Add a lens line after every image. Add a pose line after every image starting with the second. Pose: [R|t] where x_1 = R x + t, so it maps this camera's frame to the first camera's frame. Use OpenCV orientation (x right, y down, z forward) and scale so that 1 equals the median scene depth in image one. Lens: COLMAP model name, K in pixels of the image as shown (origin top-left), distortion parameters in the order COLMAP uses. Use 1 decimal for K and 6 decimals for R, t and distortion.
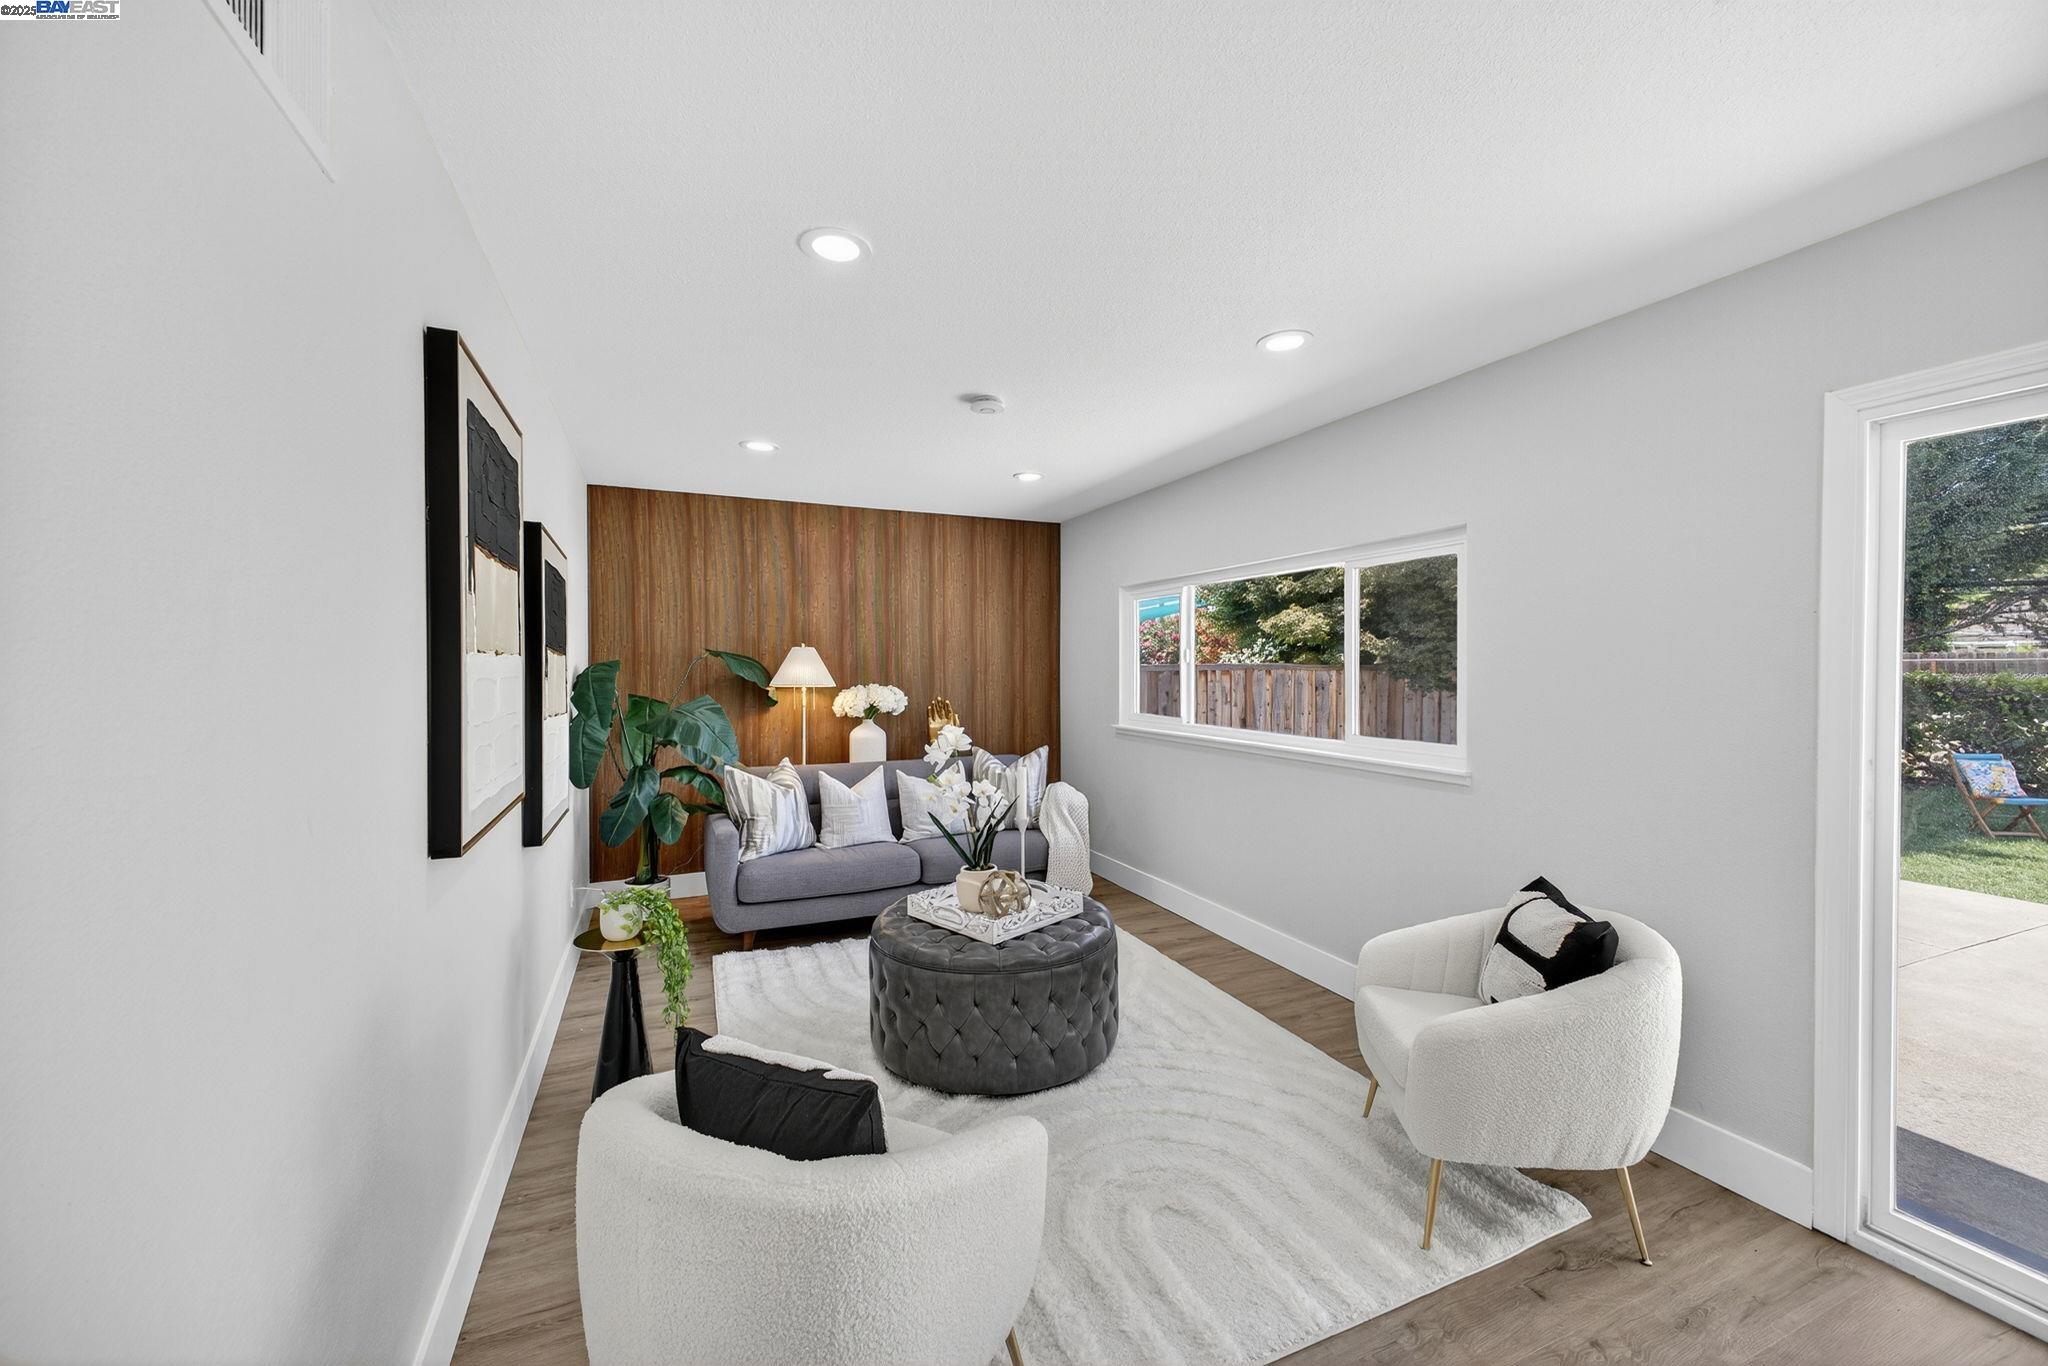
lens RADIAL K [[800.4, 0, 1033.4], [0, 800.4, 668.1], [0, 0, 1]] dist [0.015869, -0.004037]
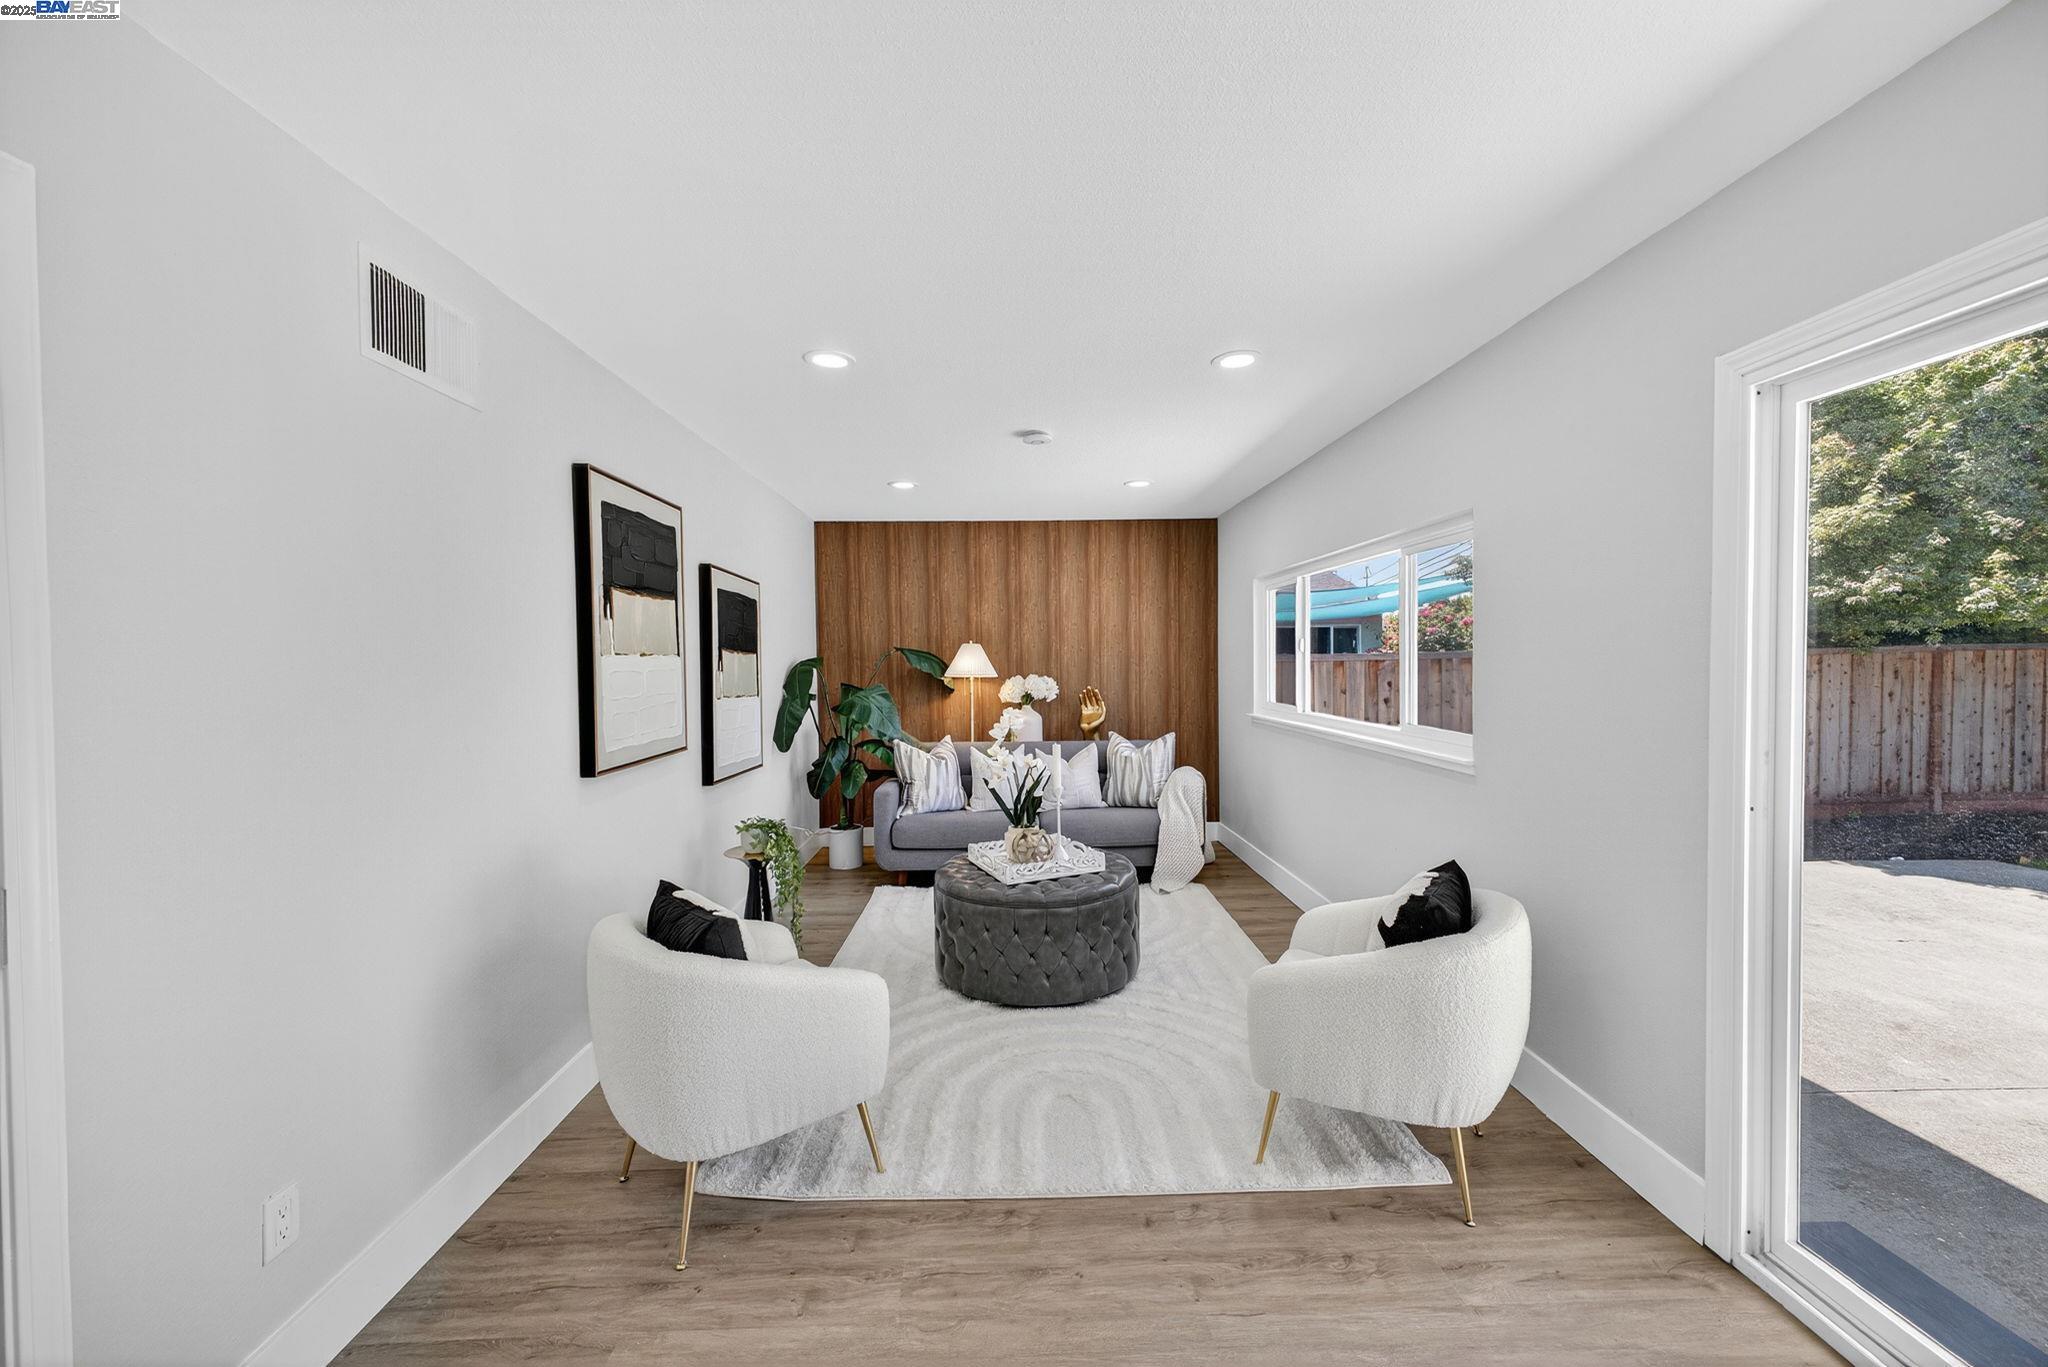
lens RADIAL K [[800.4, 0, 1034.8], [0, 800.4, 671.7], [0, 0, 1]] dist [0.015869, -0.004037]
pose [[0.927302, -0.004523, -0.374286, 0.290725], [0.010009, 0.999869, 0.012713, 0.001515], [0.374180, -0.015535, 0.927226, -0.076505]]
